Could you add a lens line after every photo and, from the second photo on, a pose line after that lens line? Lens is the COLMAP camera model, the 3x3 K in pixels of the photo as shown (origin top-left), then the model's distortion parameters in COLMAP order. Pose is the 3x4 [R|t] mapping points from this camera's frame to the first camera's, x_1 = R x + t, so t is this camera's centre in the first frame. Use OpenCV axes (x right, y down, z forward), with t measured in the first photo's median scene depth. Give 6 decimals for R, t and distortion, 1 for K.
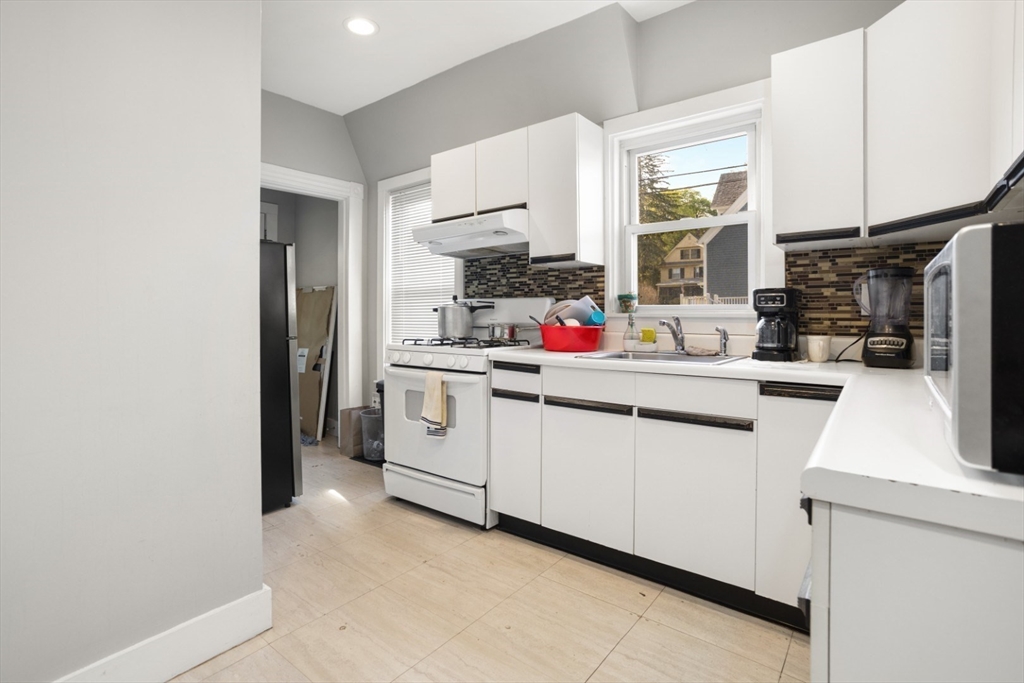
lens RADIAL K [[491.4, 0, 517.0], [0, 491.4, 328.9], [0, 0, 1]] dist [-0.049295, 0.029706]
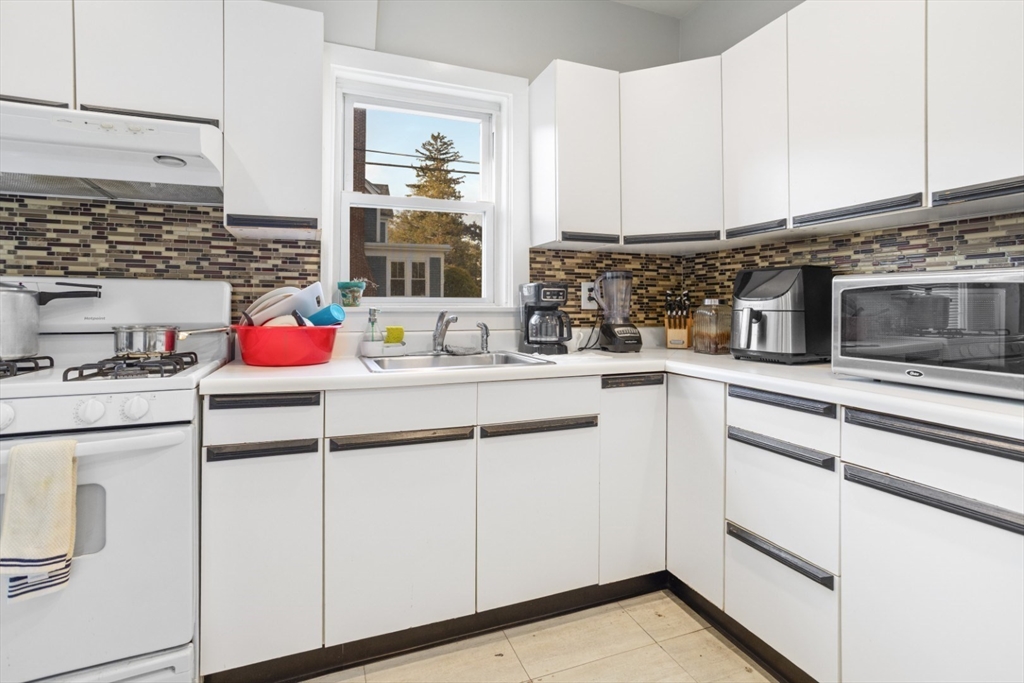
lens RADIAL K [[491.4, 0, 517.0], [0, 491.4, 328.9], [0, 0, 1]] dist [-0.049295, 0.029706]
pose [[0.522461, -0.031525, 0.852080, -0.297046], [0.025906, 0.999442, 0.021092, -0.008508], [-0.852270, 0.011054, 0.522986, 0.410255]]
